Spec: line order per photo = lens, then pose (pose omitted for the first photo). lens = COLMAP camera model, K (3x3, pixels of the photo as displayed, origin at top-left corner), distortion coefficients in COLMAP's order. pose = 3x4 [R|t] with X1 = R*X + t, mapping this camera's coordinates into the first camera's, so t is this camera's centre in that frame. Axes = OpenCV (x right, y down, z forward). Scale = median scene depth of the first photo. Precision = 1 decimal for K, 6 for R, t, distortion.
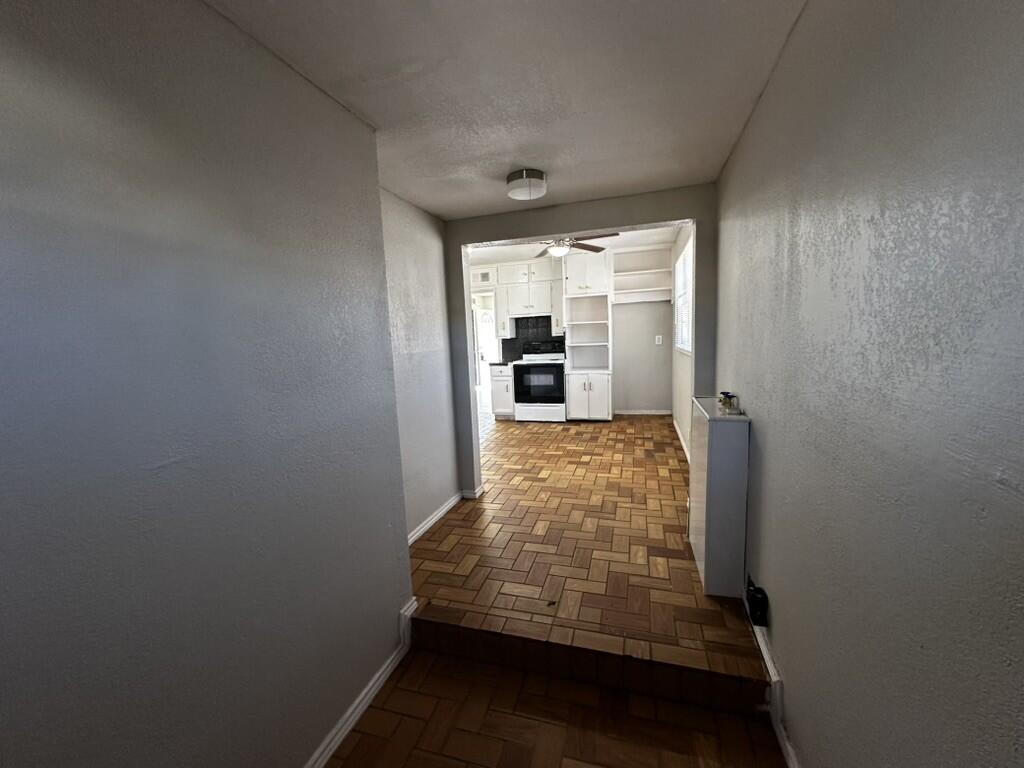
lens RADIAL K [[408.2, 0, 511.6], [0, 408.2, 383.1], [0, 0, 1]] dist [-0.000633, -0.000433]
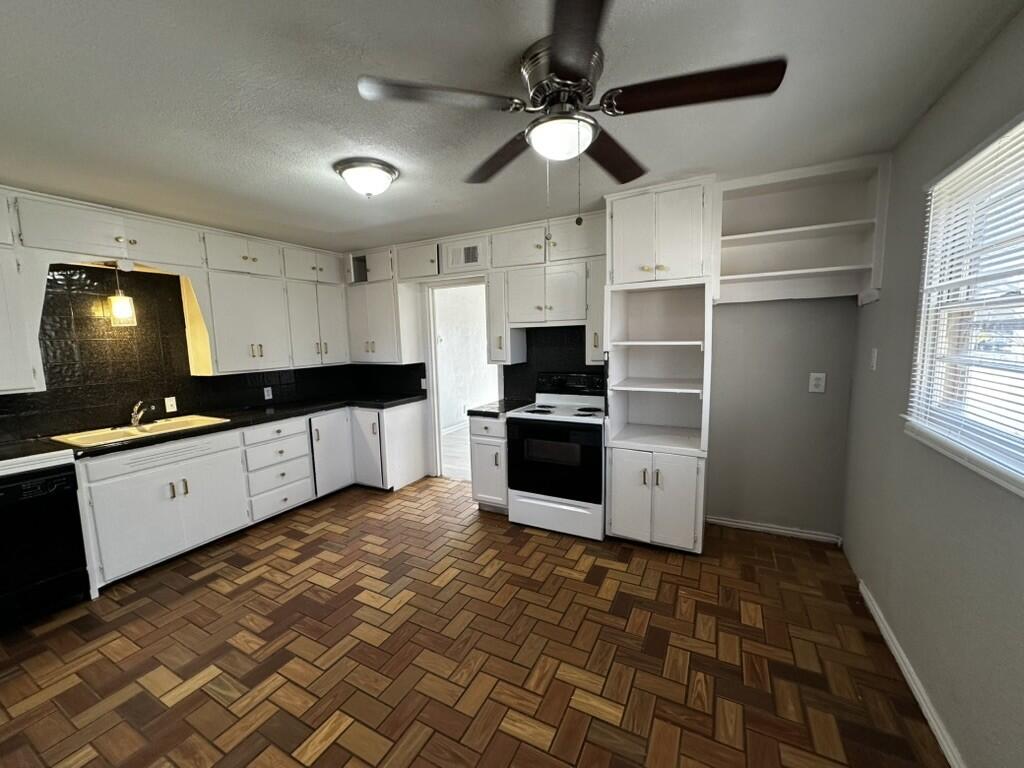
lens RADIAL K [[408.2, 0, 513.3], [0, 408.2, 384.7], [0, 0, 1]] dist [-0.000633, -0.000433]
pose [[0.983406, 0.040129, -0.176925, 0.109463], [-0.039052, 0.999191, 0.009566, -0.099174], [0.177166, -0.002498, 0.984178, 0.509938]]
